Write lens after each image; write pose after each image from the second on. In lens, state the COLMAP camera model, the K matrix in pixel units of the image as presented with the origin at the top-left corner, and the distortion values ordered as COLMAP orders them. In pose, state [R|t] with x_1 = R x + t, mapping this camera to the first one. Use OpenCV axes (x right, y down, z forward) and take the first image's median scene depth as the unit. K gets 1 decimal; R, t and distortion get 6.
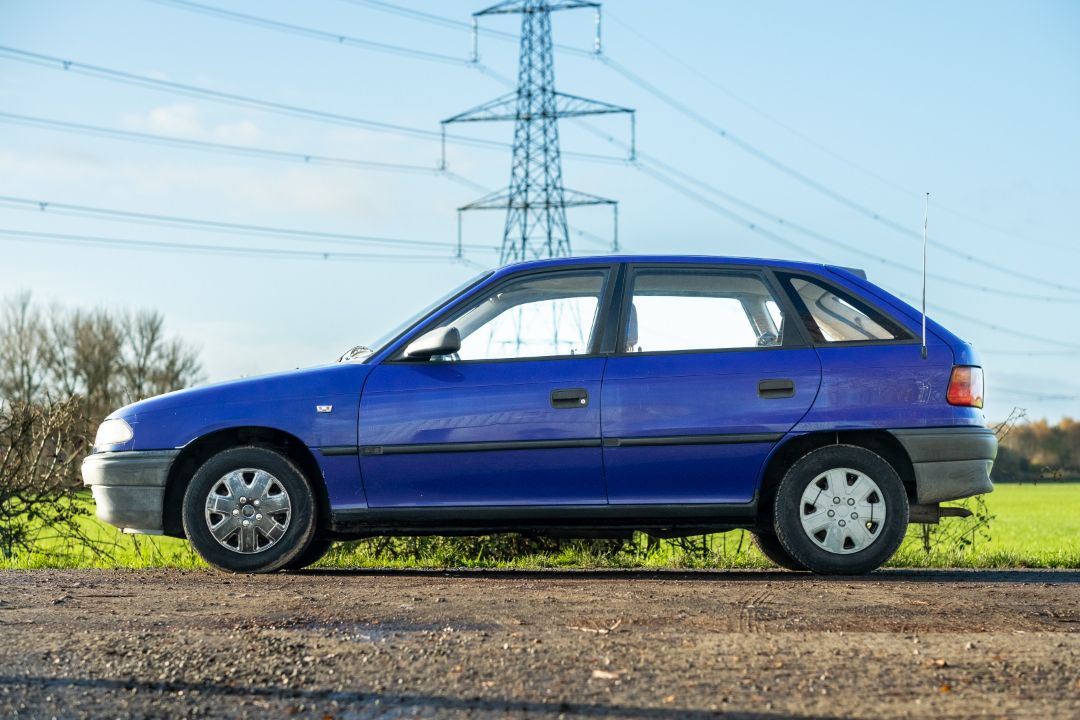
lens RADIAL K [[2451.0, 0, 540.0], [0, 2451.0, 360.0], [0, 0, 1]] dist [0.108431, -0.450296]
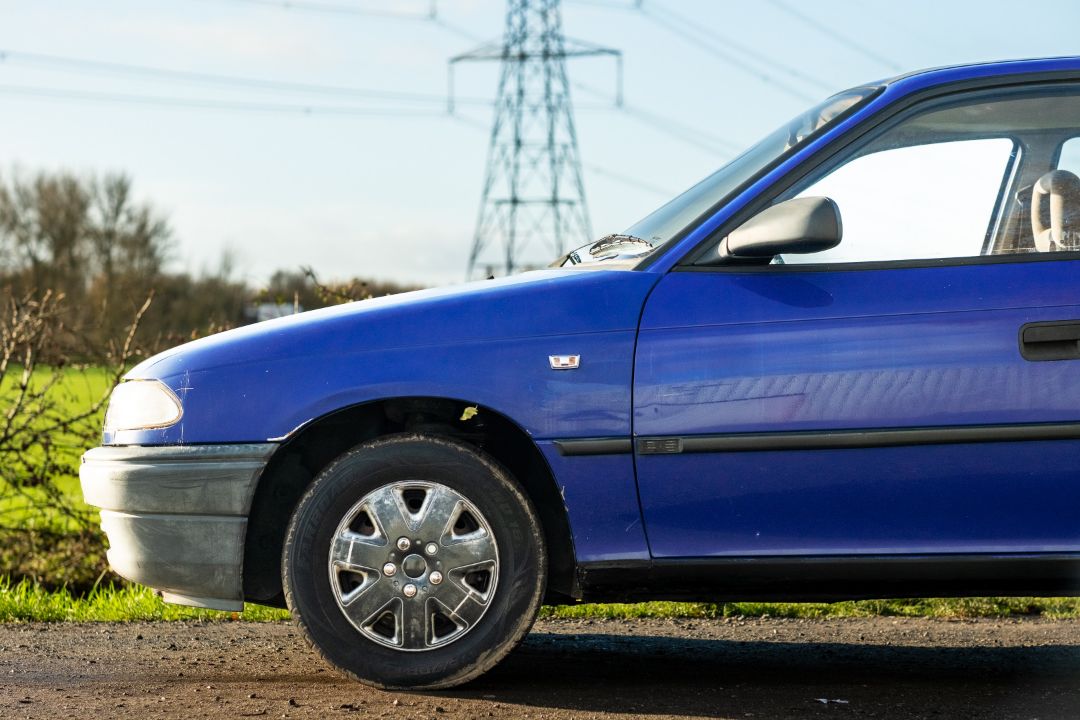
lens RADIAL K [[2573.1, 0, 540.0], [0, 2573.1, 360.0], [0, 0, 1]] dist [0.030986, -0.111040]
pose [[0.999985, -0.001608, 0.005174, -0.095872], [0.001329, 0.998565, 0.053543, -0.008582], [-0.005253, -0.053535, 0.998552, 0.477782]]
